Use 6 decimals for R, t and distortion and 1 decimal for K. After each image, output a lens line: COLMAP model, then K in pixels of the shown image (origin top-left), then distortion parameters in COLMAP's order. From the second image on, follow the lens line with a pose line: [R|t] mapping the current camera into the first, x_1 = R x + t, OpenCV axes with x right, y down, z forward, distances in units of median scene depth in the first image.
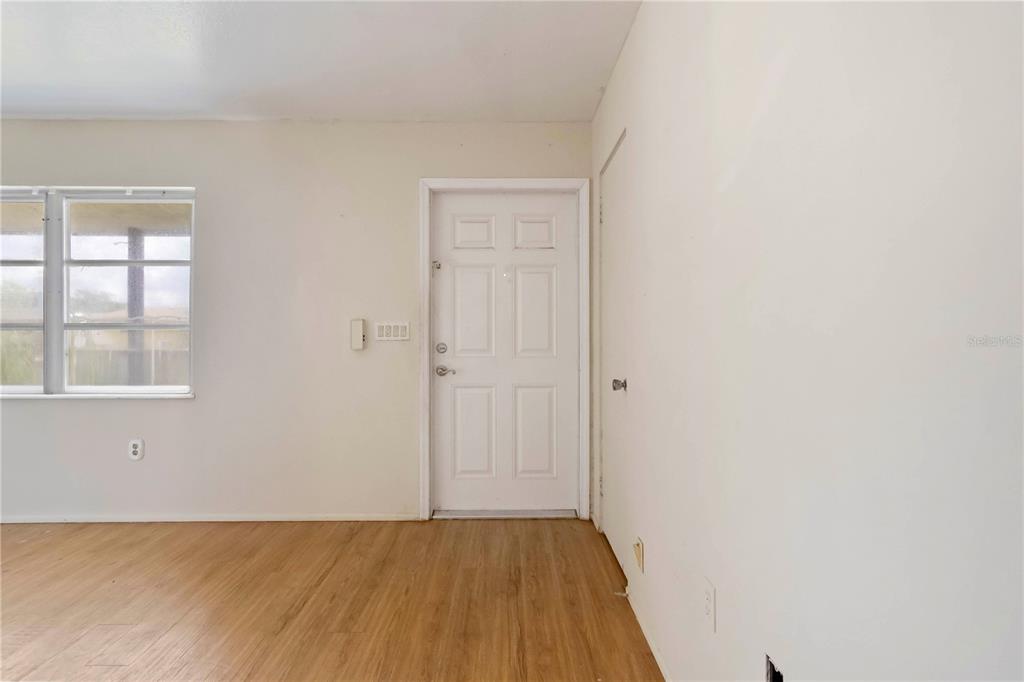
lens RADIAL K [[473.4, 0, 512.1], [0, 473.4, 339.1], [0, 0, 1]] dist [0.001758, 0.000429]
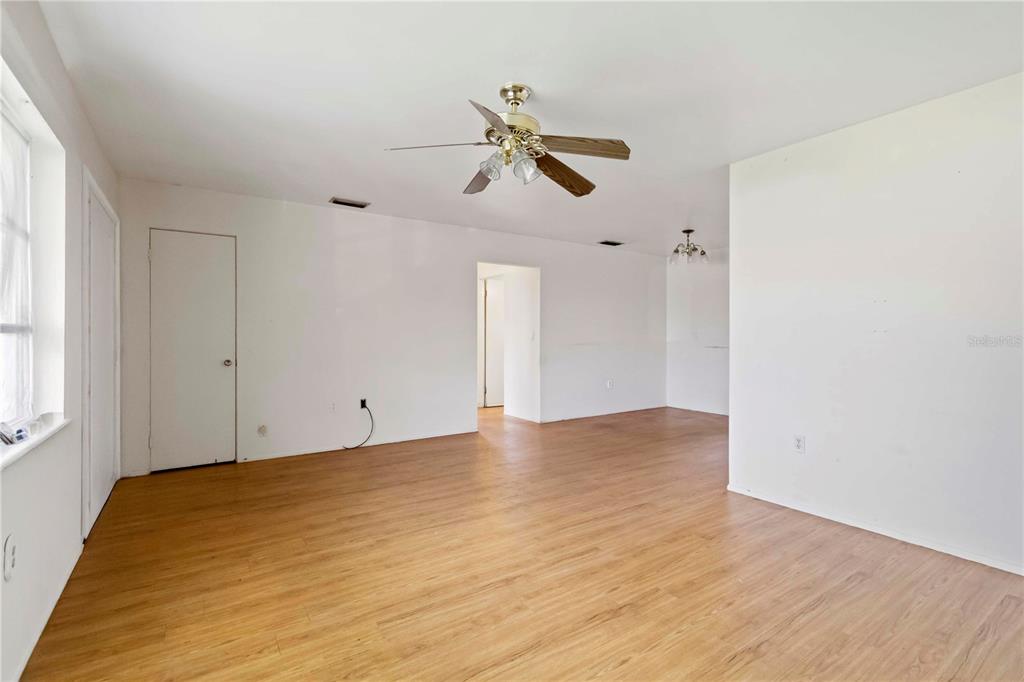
lens RADIAL K [[473.4, 0, 511.8], [0, 473.4, 337.9], [0, 0, 1]] dist [0.001758, 0.000429]
pose [[-0.553461, -0.009113, 0.832825, -1.938849], [-0.003276, 0.999956, 0.008764, -0.043215], [-0.832869, 0.002122, -0.553467, 1.011580]]
